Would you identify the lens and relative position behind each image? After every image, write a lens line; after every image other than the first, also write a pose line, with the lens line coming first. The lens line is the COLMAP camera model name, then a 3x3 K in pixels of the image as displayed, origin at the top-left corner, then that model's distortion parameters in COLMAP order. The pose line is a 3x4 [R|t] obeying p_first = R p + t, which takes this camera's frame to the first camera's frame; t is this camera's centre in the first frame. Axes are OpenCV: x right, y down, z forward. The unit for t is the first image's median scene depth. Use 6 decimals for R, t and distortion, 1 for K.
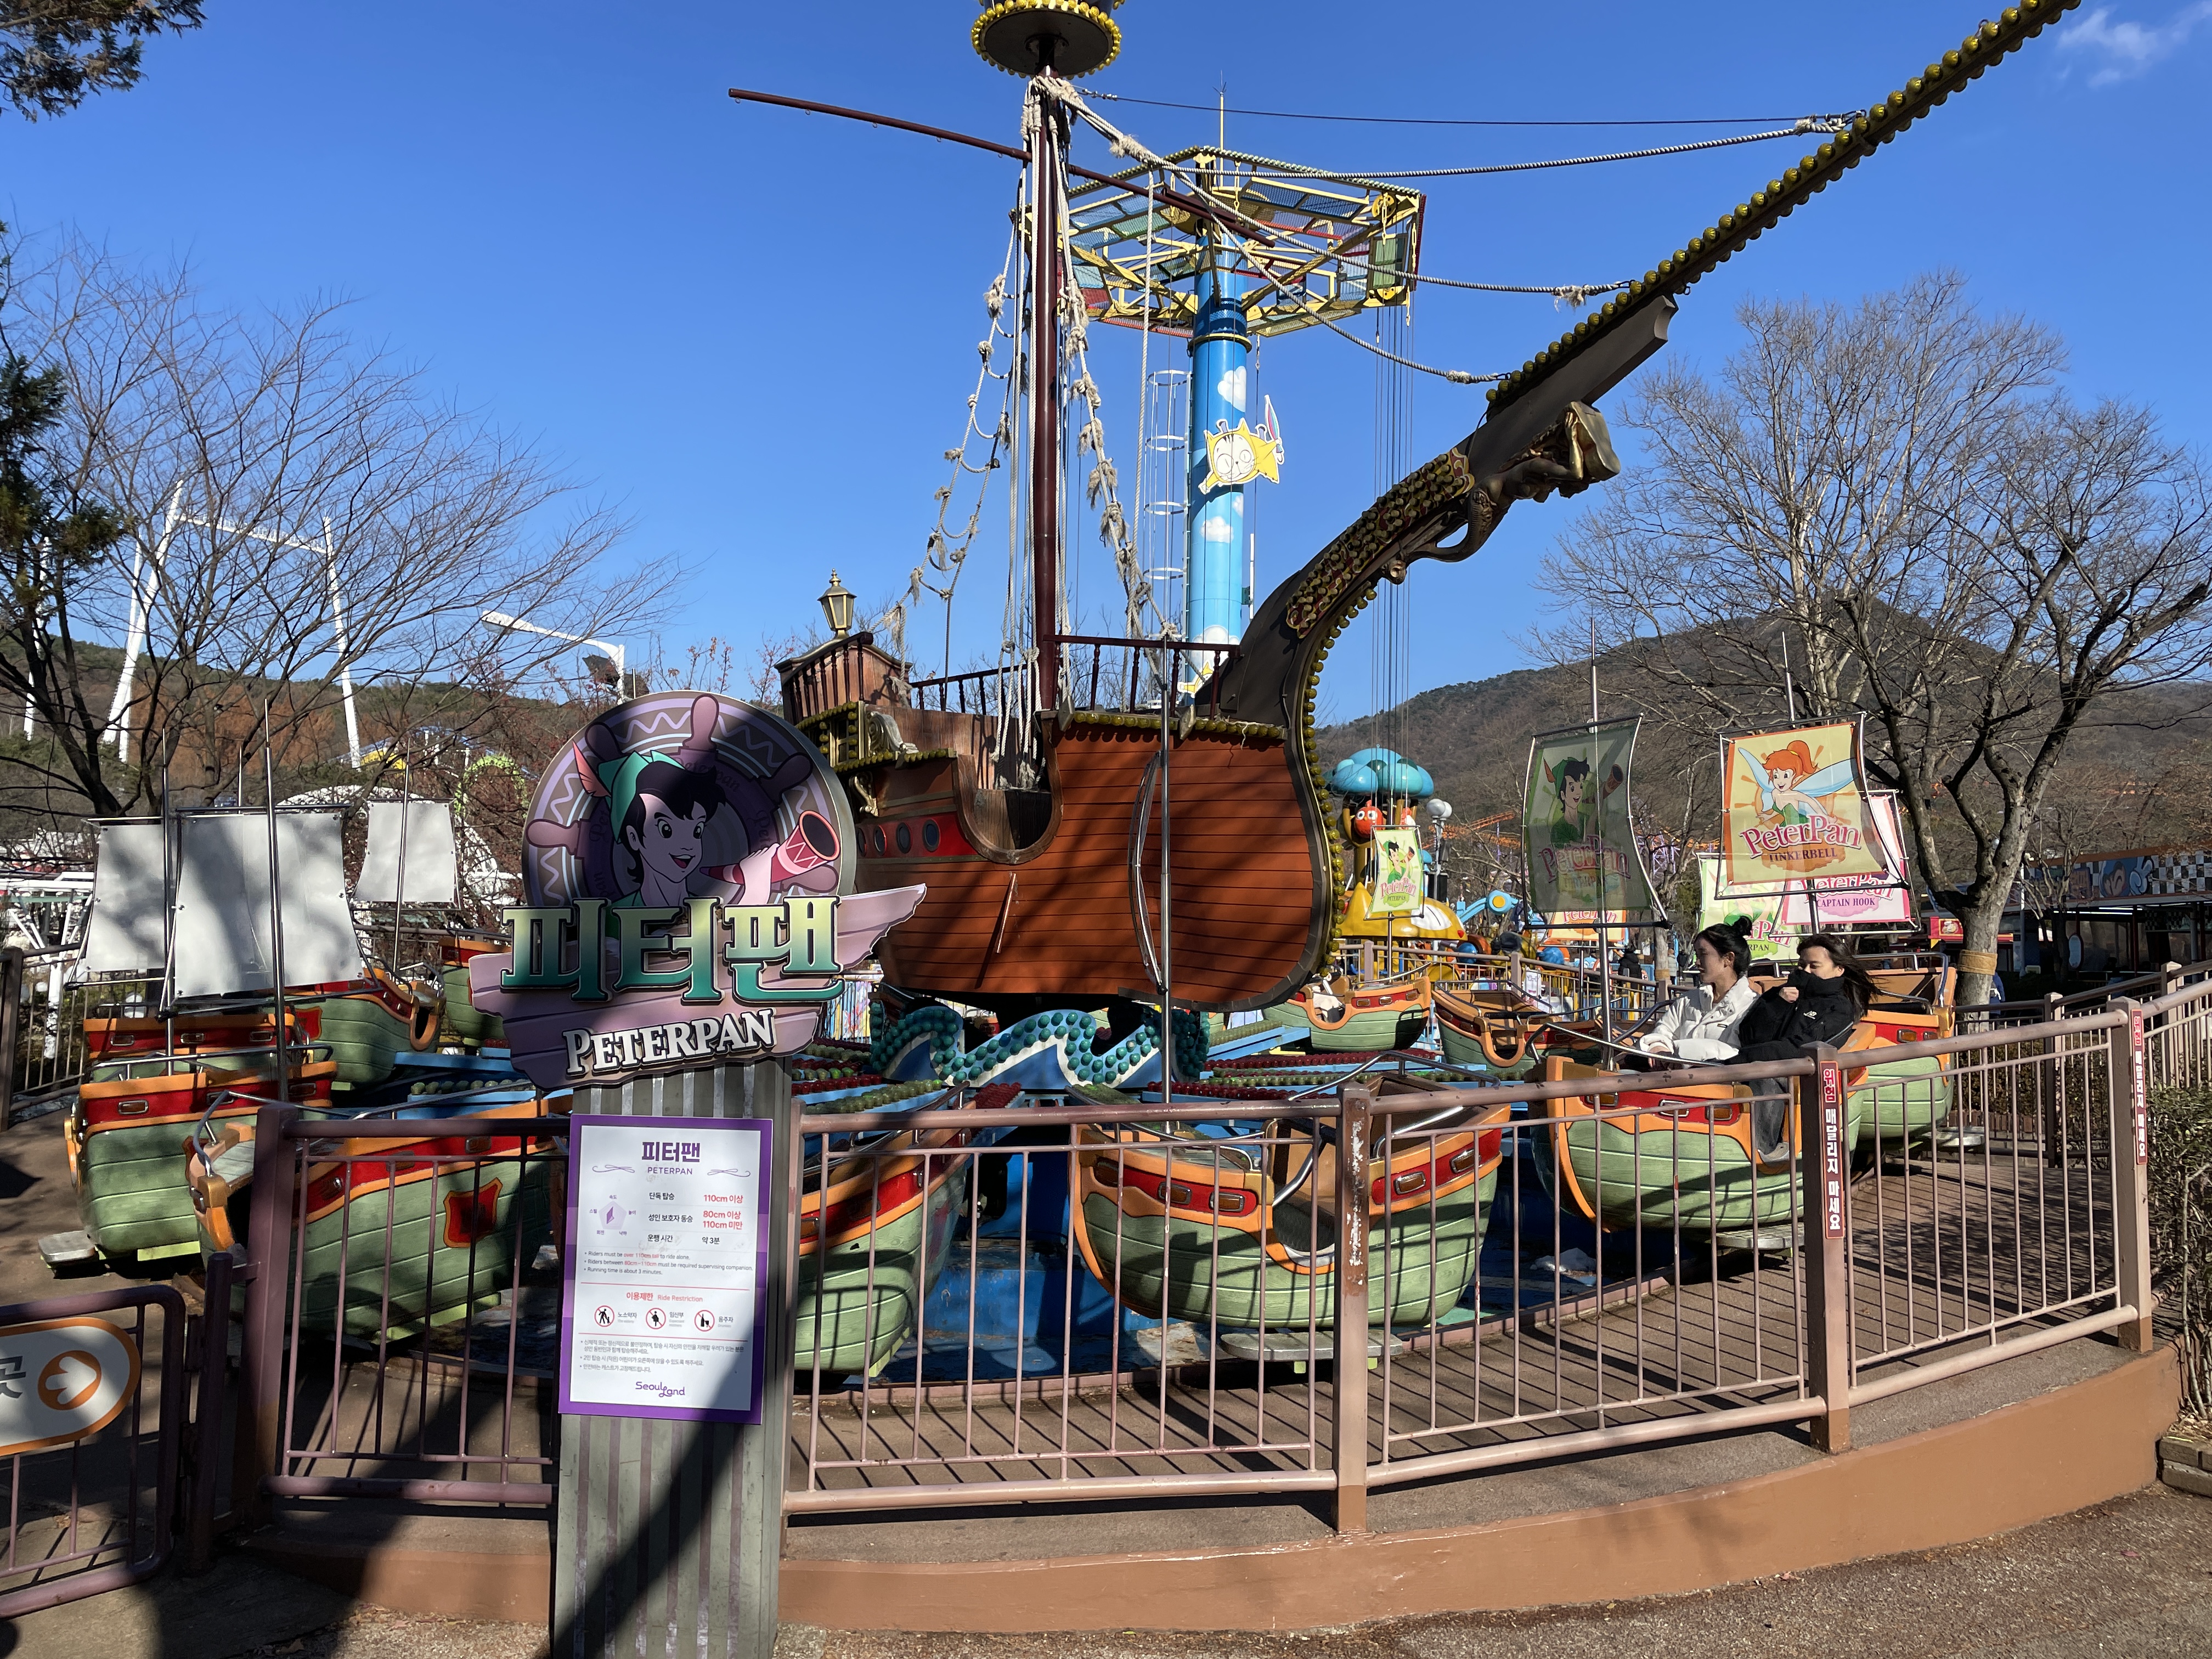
lens RADIAL K [[1643.5, 0, 1106.0], [0, 1643.5, 829.5], [0, 0, 1]] dist [0.051672, -0.048639]
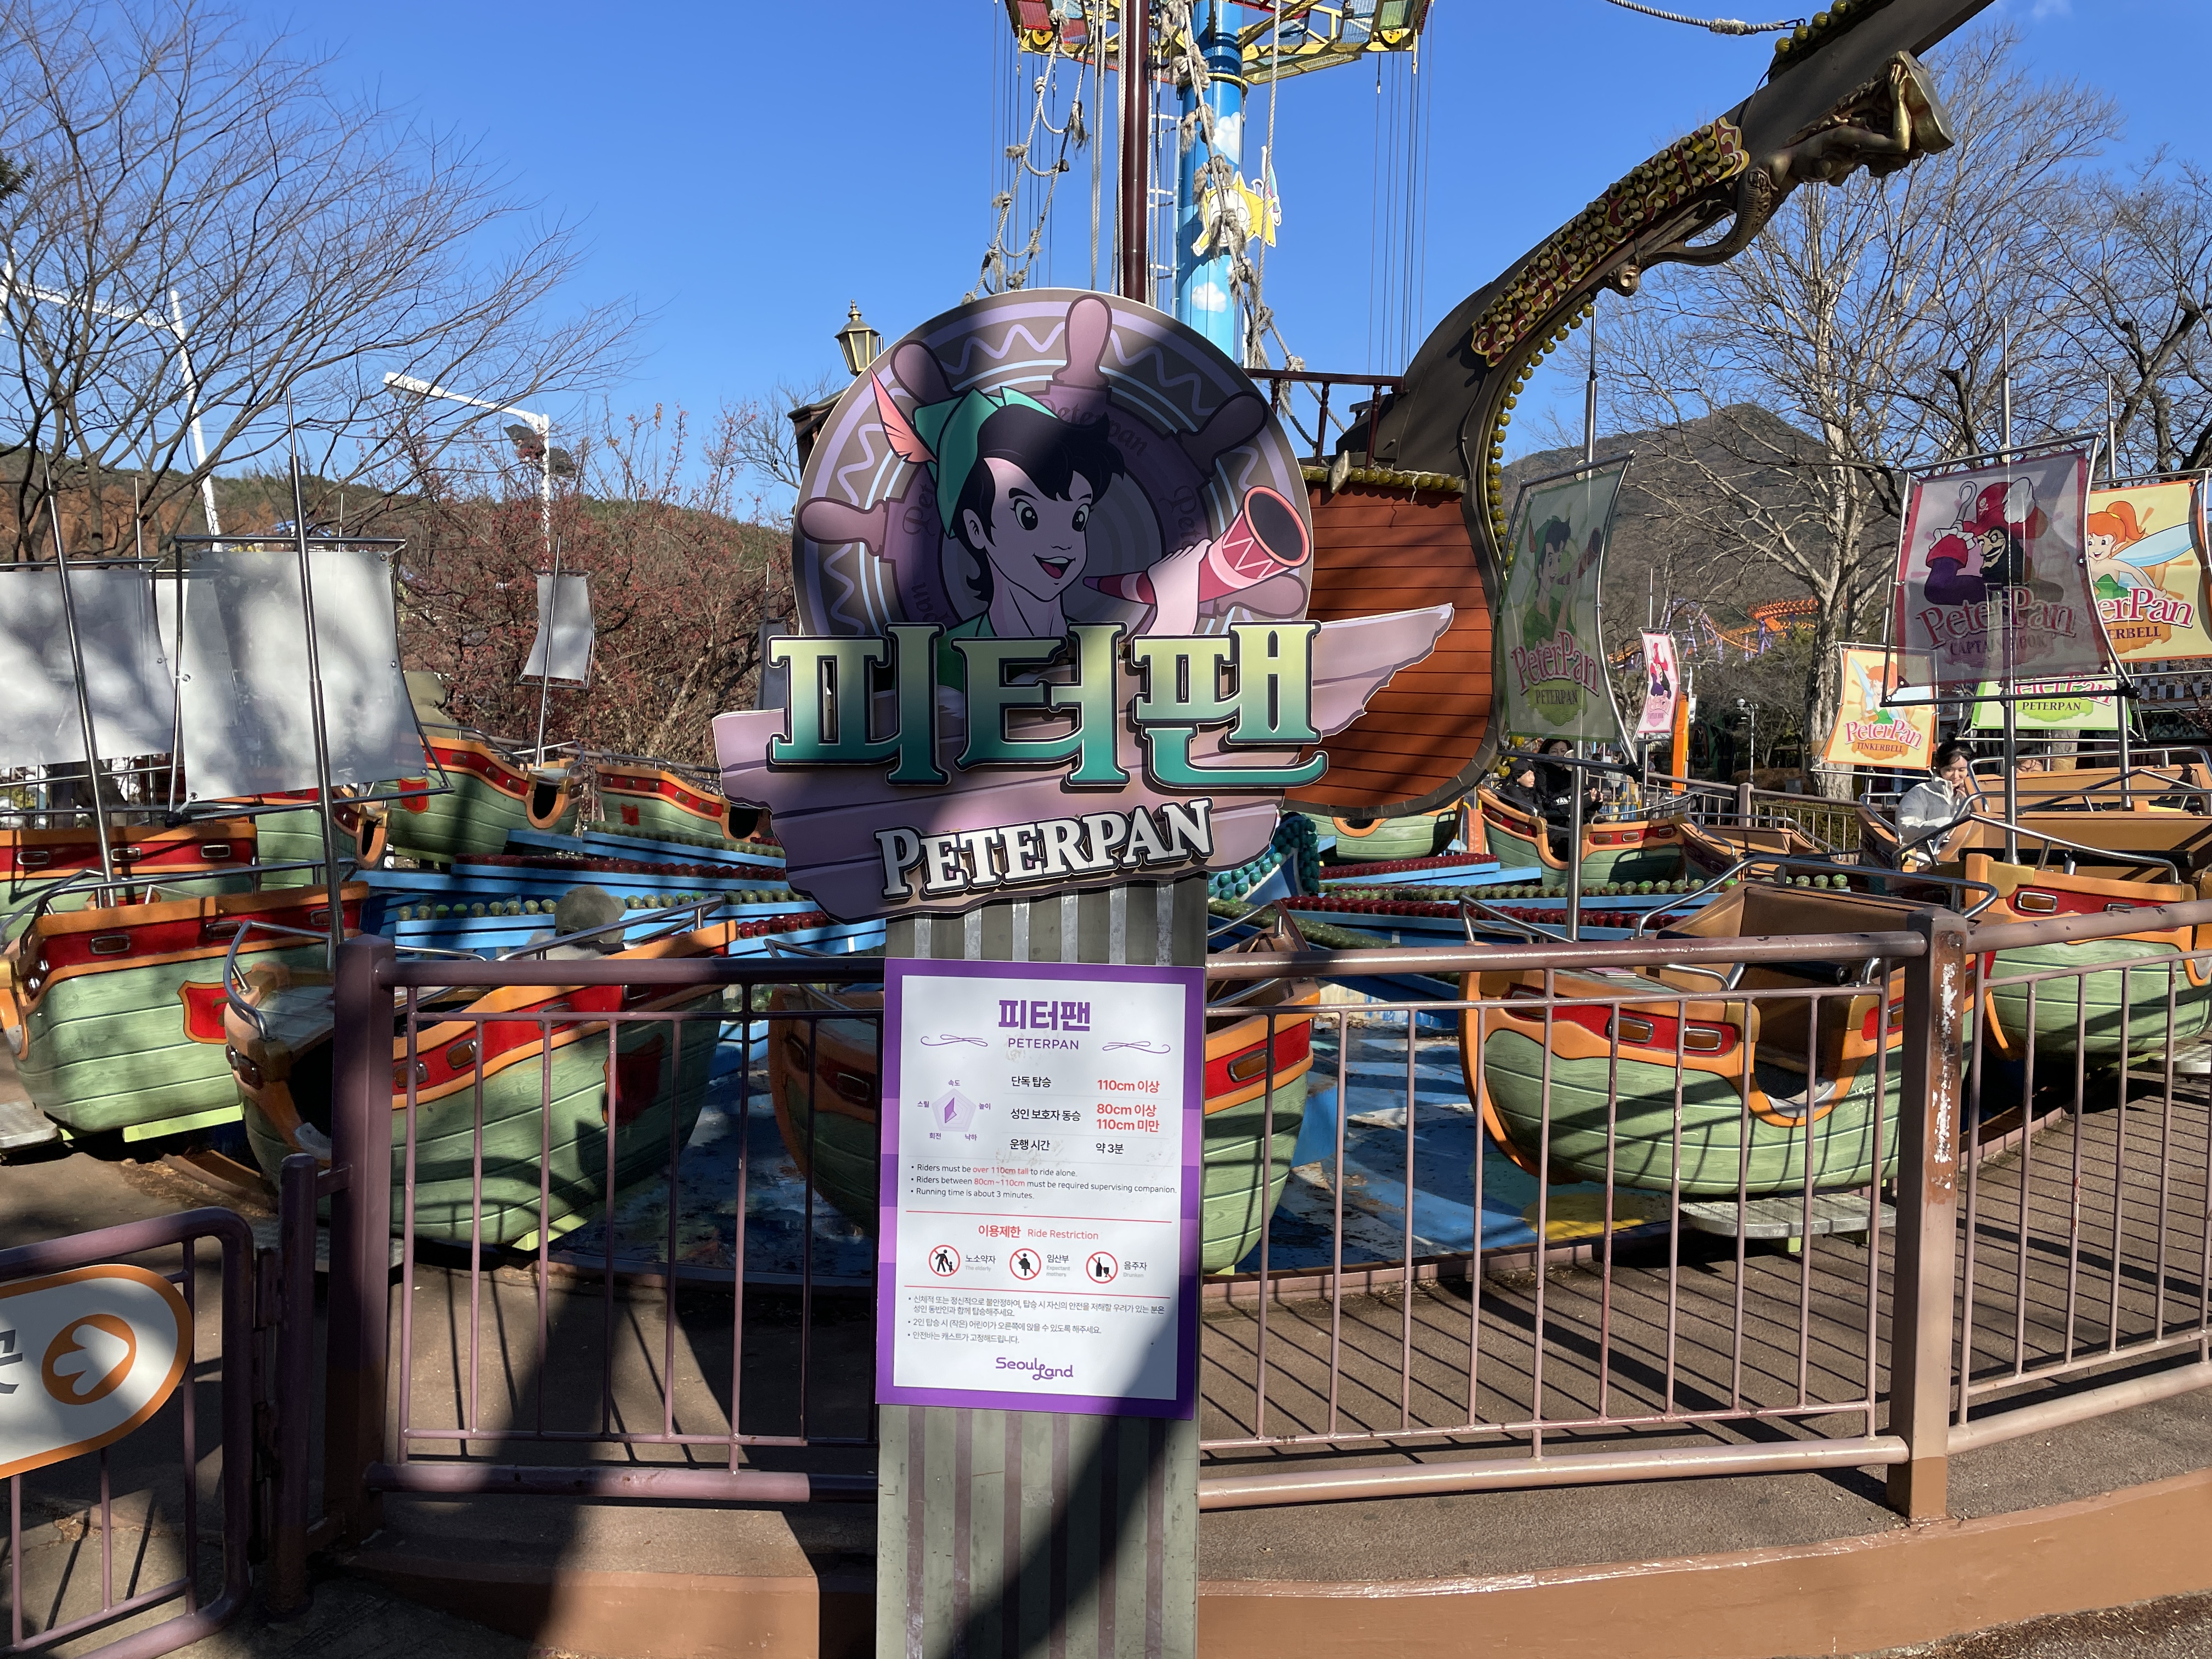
lens RADIAL K [[1691.0, 0, 1167.2], [0, 1691.0, 820.2], [0, 0, 1]] dist [0.103689, -0.164879]
pose [[0.997980, 0.003565, 0.063436, -0.255087], [-0.010675, 0.993639, 0.112106, 0.042500], [-0.062633, -0.112557, 0.991669, 0.338469]]
